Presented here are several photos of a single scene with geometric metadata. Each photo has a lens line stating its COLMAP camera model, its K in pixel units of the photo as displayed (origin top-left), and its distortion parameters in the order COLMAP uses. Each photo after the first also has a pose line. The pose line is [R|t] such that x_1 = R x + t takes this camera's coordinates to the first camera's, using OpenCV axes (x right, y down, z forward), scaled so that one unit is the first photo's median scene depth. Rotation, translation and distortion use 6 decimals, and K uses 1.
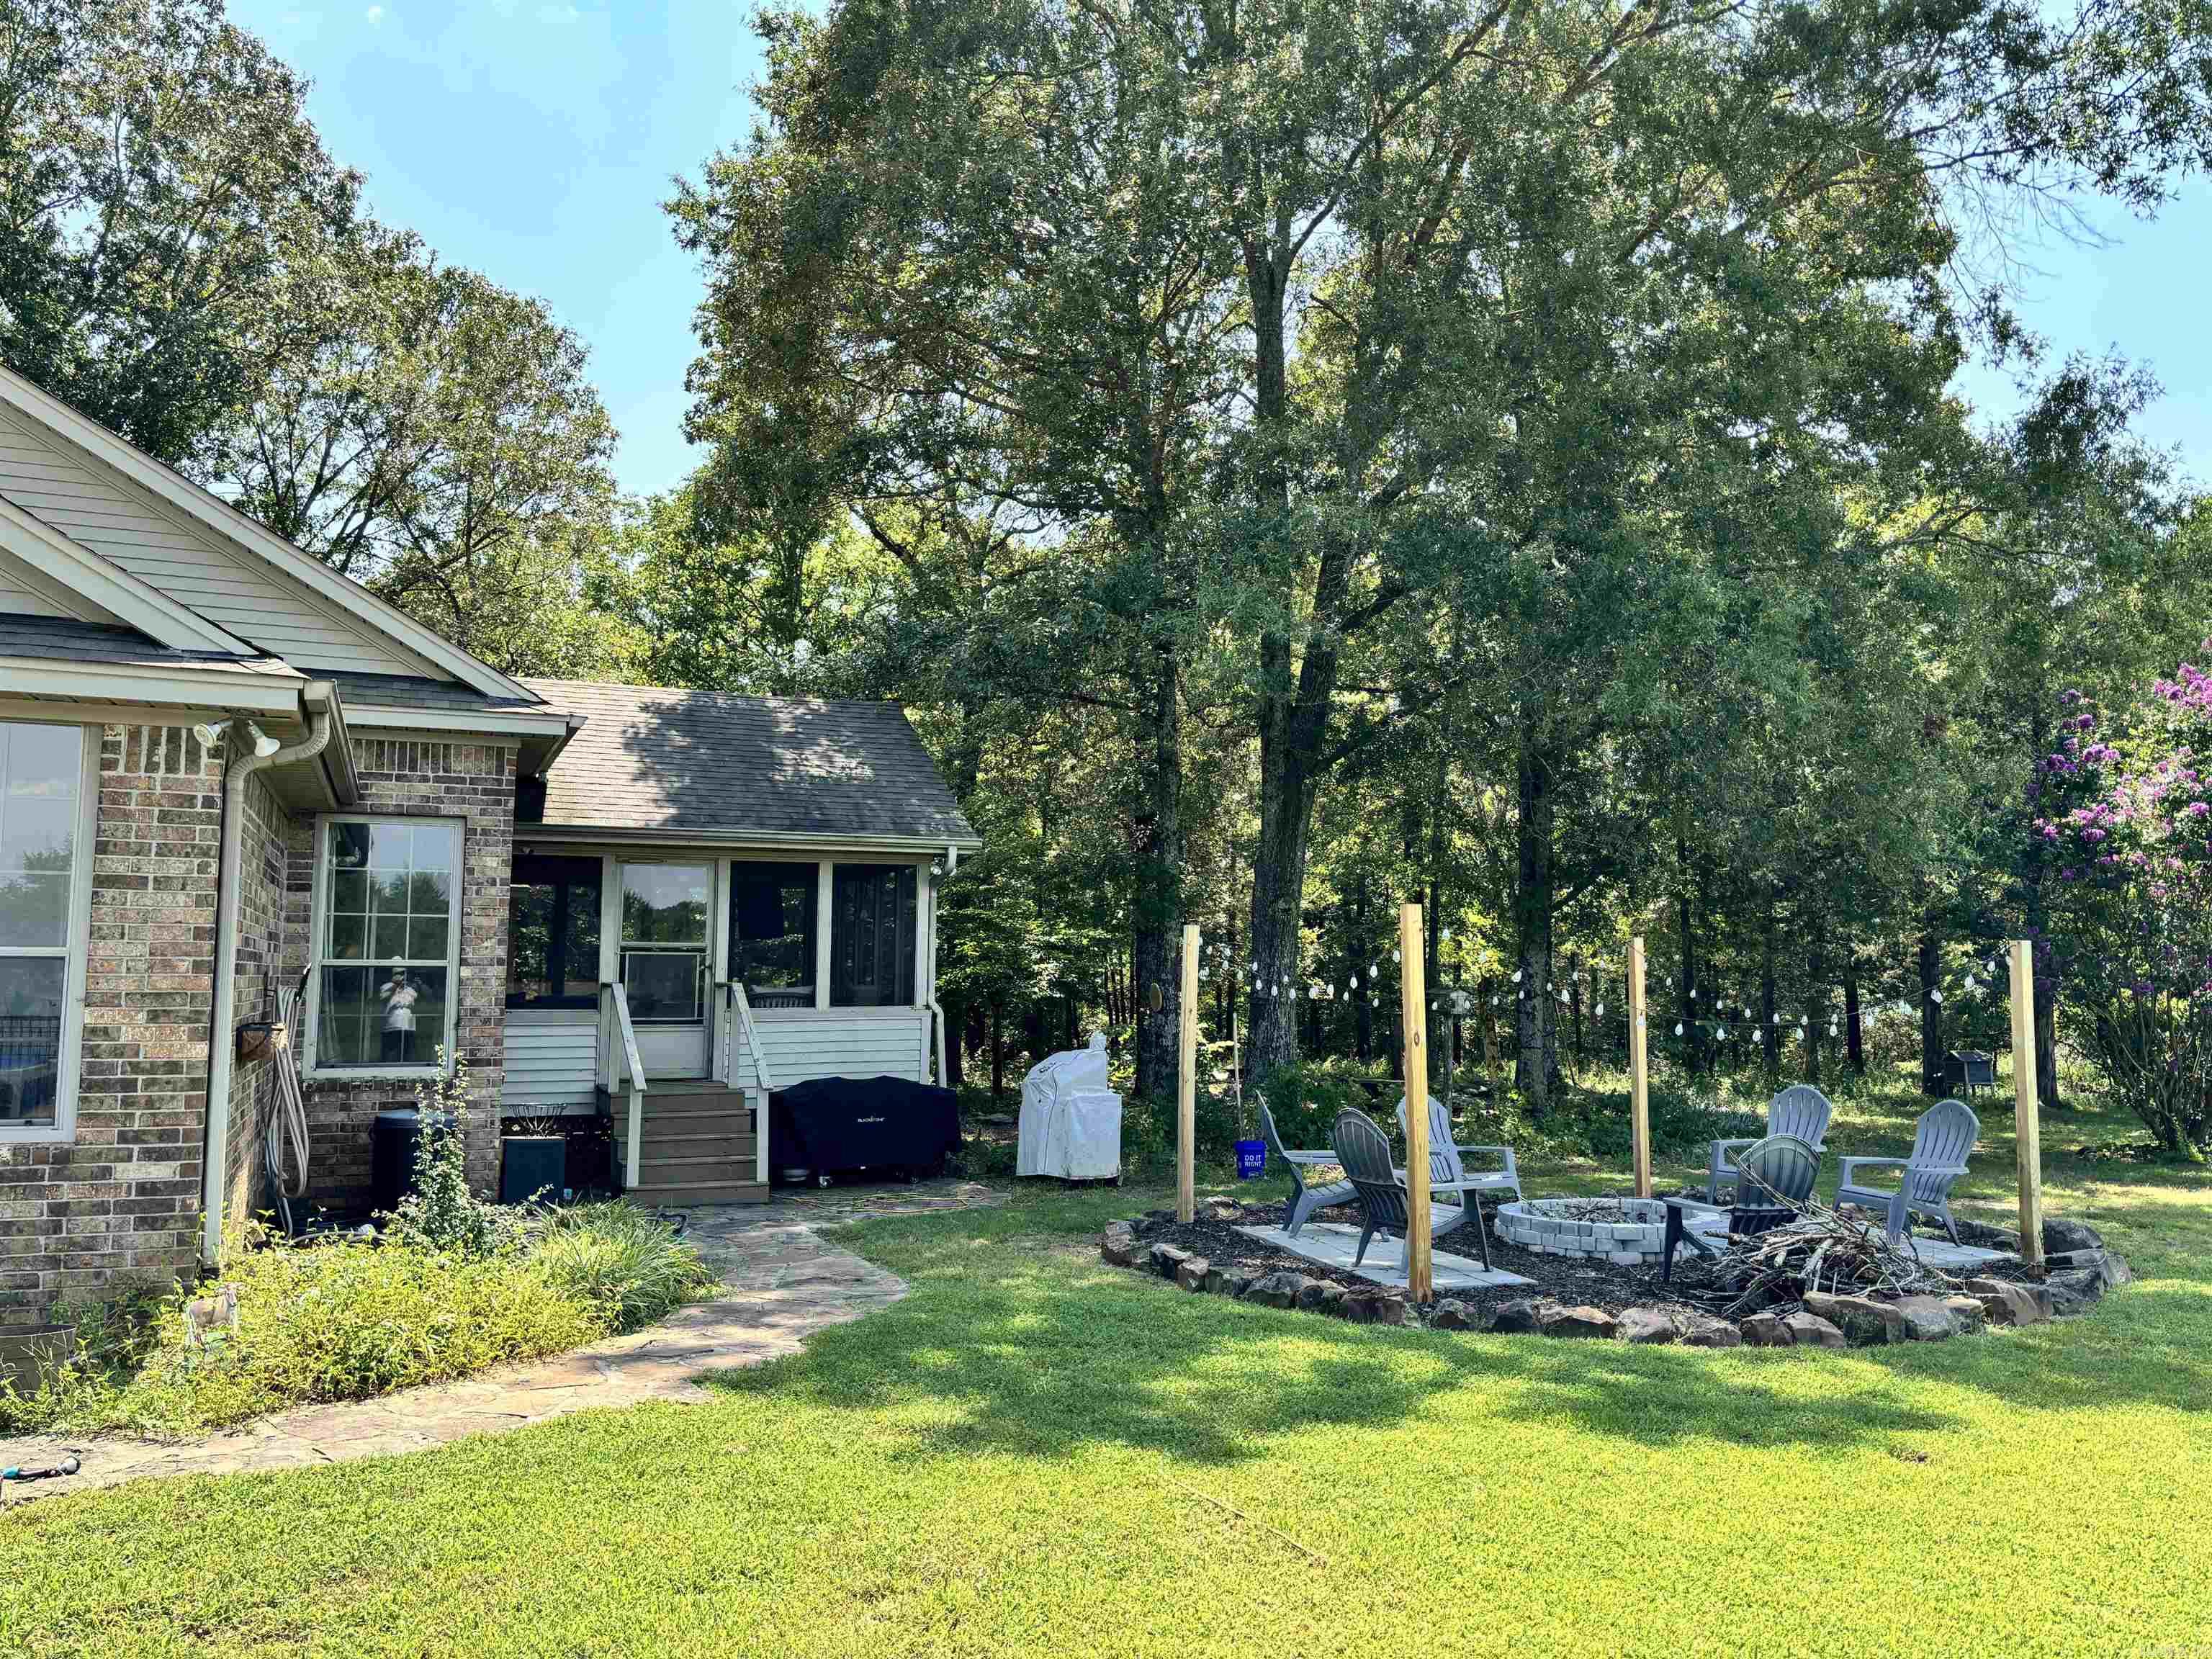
lens RADIAL K [[1674.3, 0, 1106.0], [0, 1674.3, 829.5], [0, 0, 1]] dist [-0.001062, -0.001151]
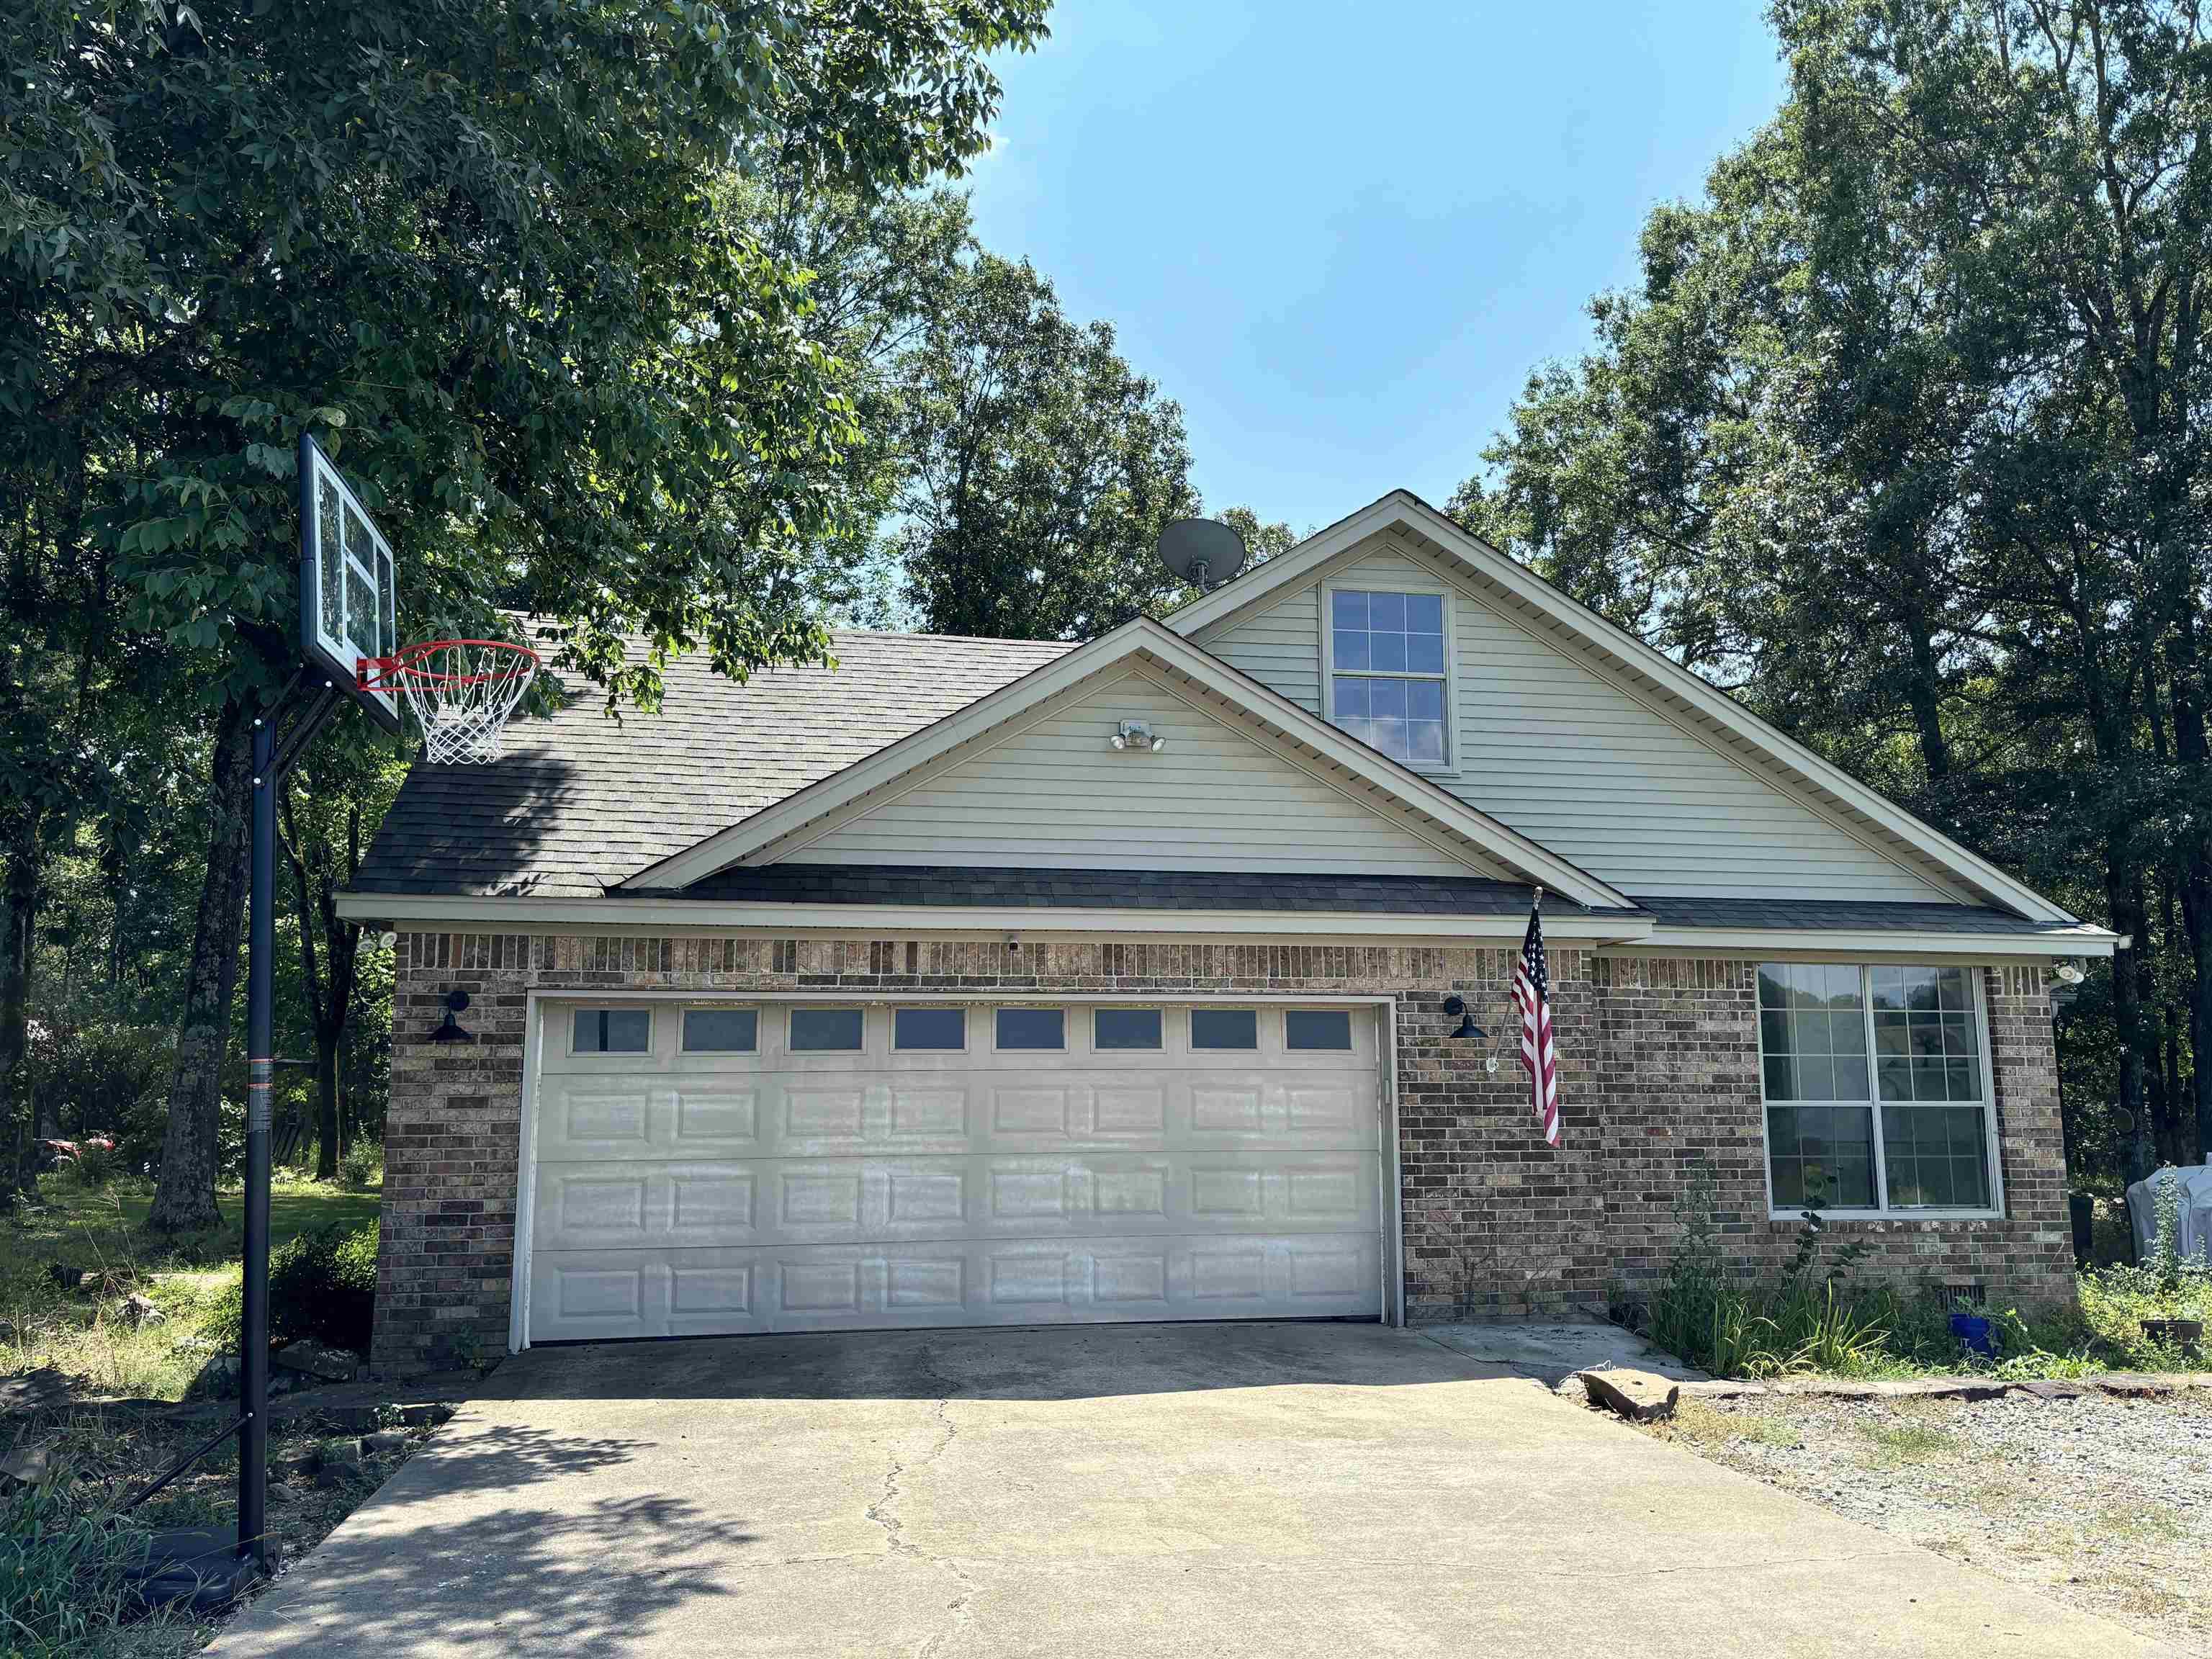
lens RADIAL K [[1674.3, 0, 1106.0], [0, 1674.3, 829.5], [0, 0, 1]] dist [-0.001062, -0.001151]
pose [[0.970540, -0.044611, -0.236776, -1.059872], [0.027390, 0.996767, -0.075528, -0.098053], [0.239380, 0.066817, 0.968624, -0.850296]]
